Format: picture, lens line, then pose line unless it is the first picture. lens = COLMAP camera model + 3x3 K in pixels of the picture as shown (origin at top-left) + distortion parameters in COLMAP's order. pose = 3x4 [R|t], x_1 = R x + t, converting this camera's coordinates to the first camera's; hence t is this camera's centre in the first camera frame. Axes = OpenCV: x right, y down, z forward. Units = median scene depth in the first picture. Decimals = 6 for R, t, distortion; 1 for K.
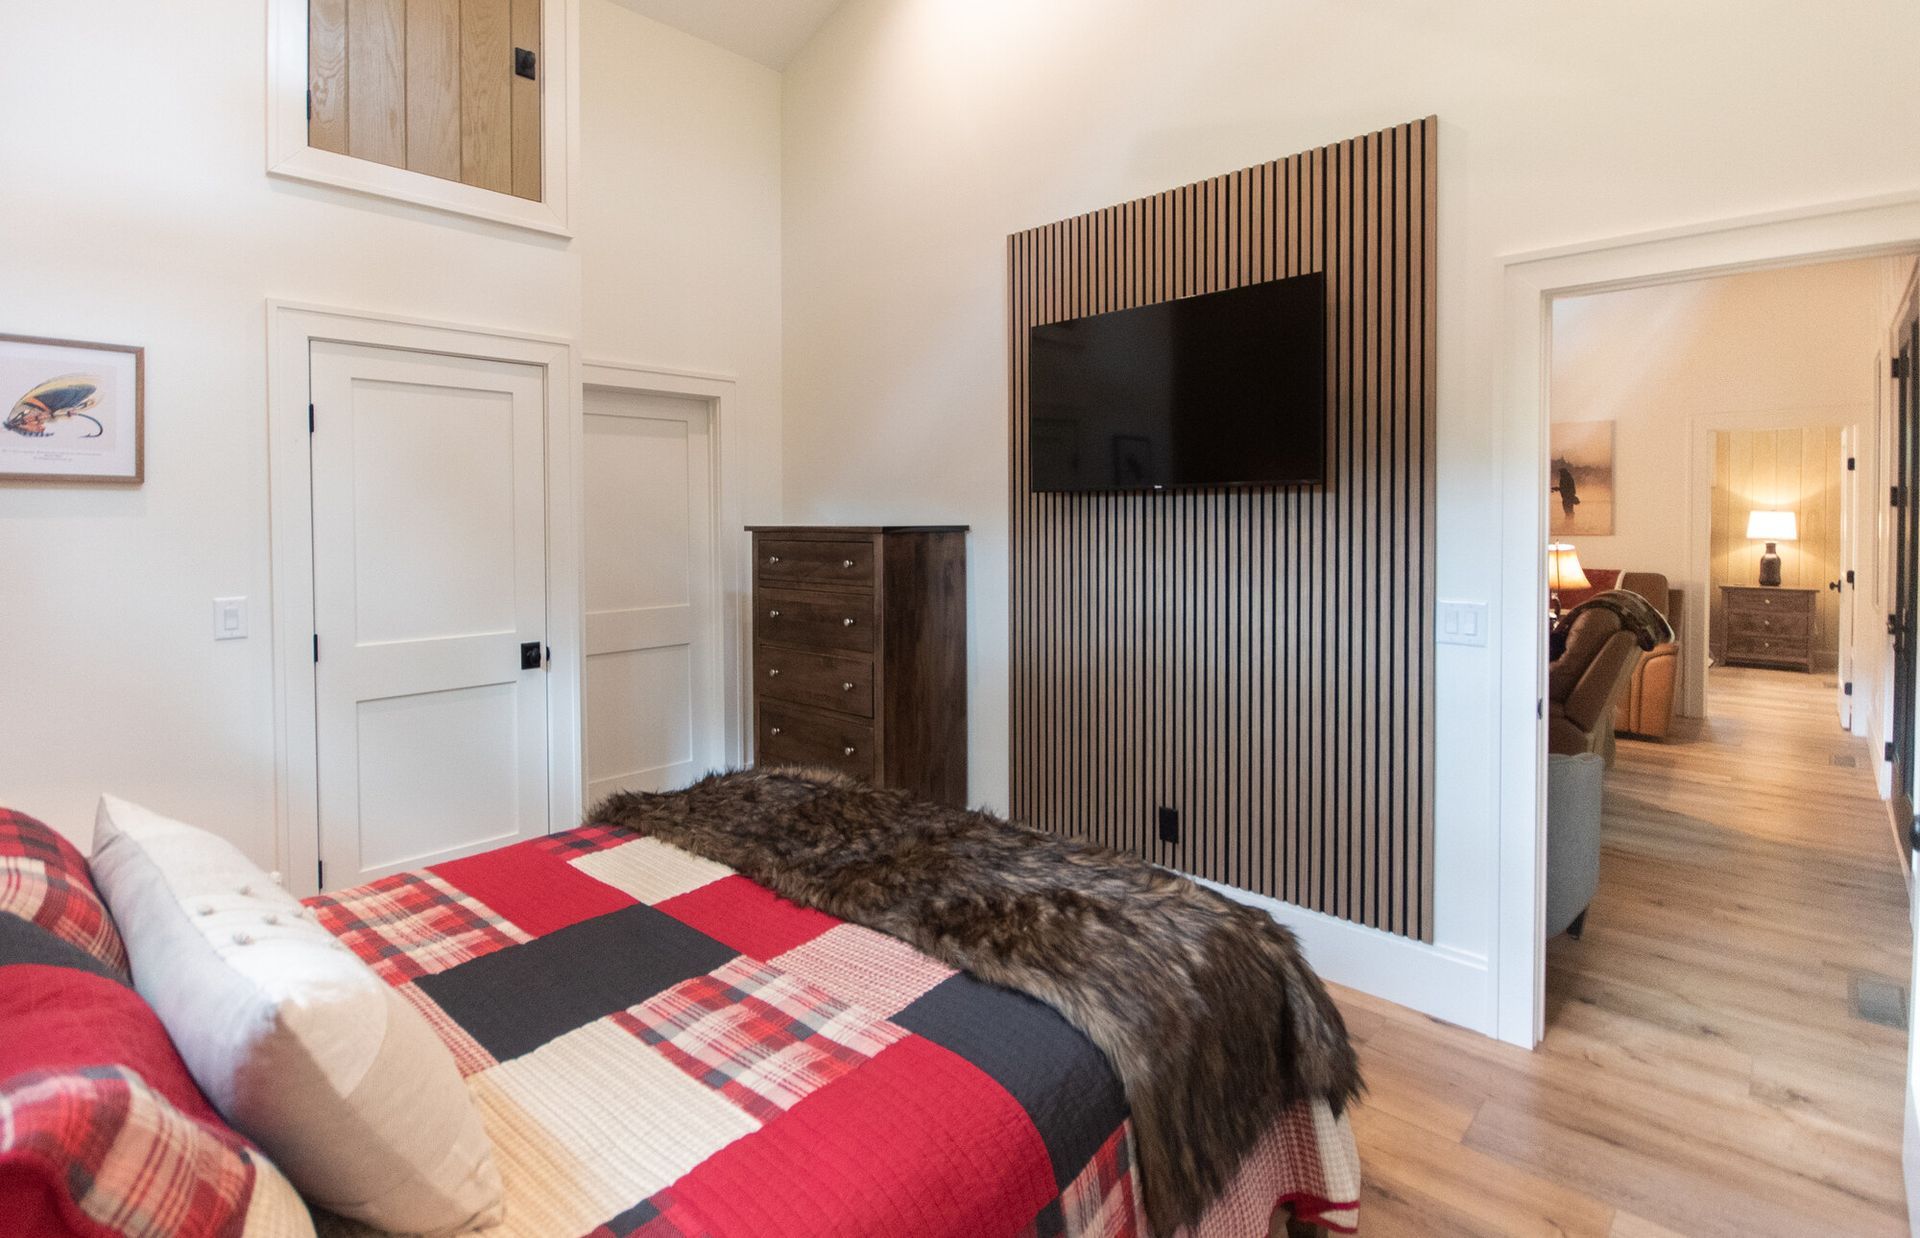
lens RADIAL K [[933.5, 0, 962.4], [0, 933.5, 525.4], [0, 0, 1]] dist [0.012704, -0.000311]
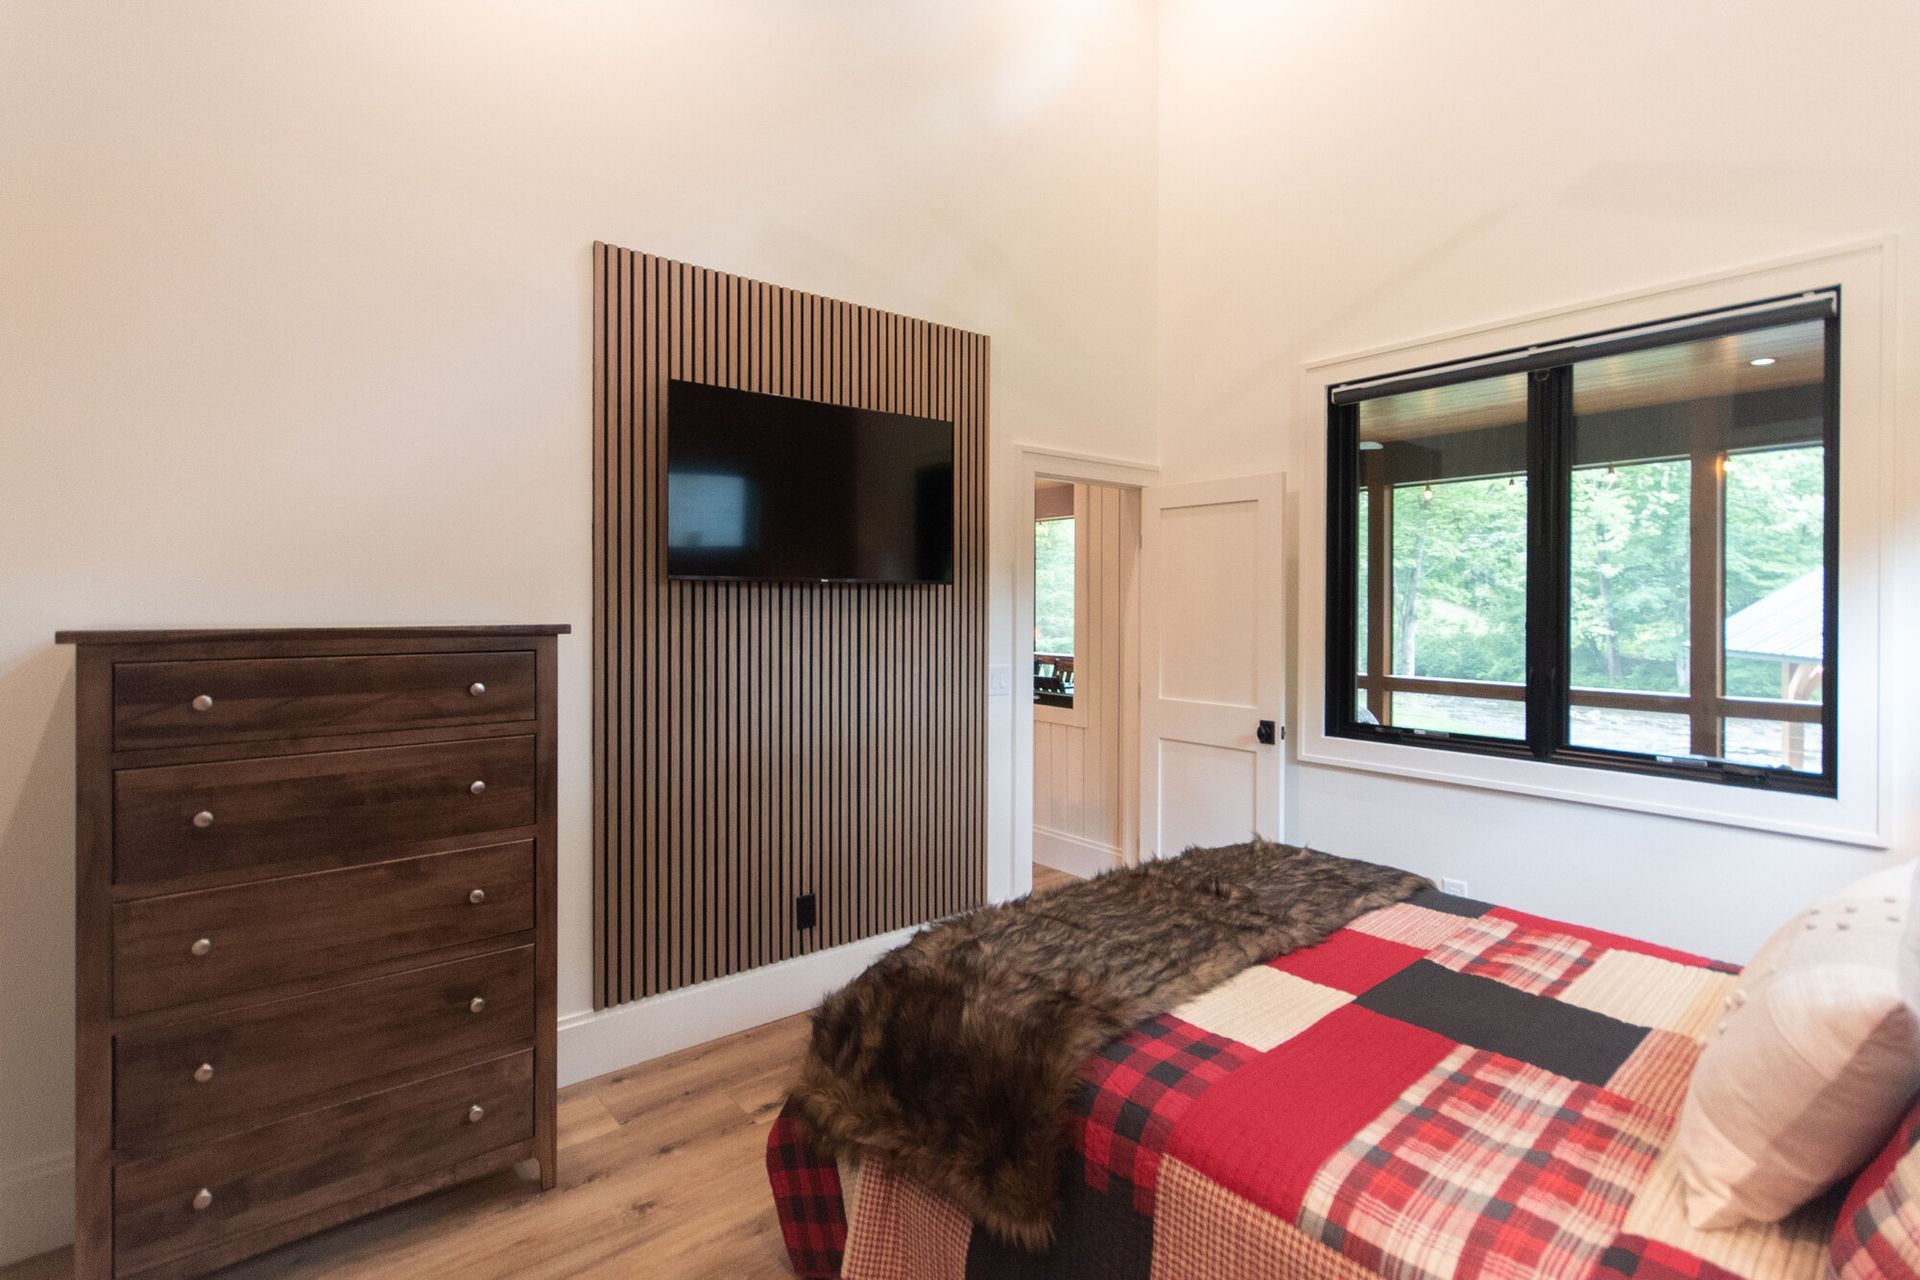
lens RADIAL K [[892.5, 0, 965.4], [0, 892.5, 604.8], [0, 0, 1]] dist [-0.003475, -0.000282]
pose [[0.137810, 0.005900, 0.990441, -0.780526], [0.010391, 0.999919, -0.007403, -0.005698], [-0.990404, 0.011312, 0.137738, 0.747364]]
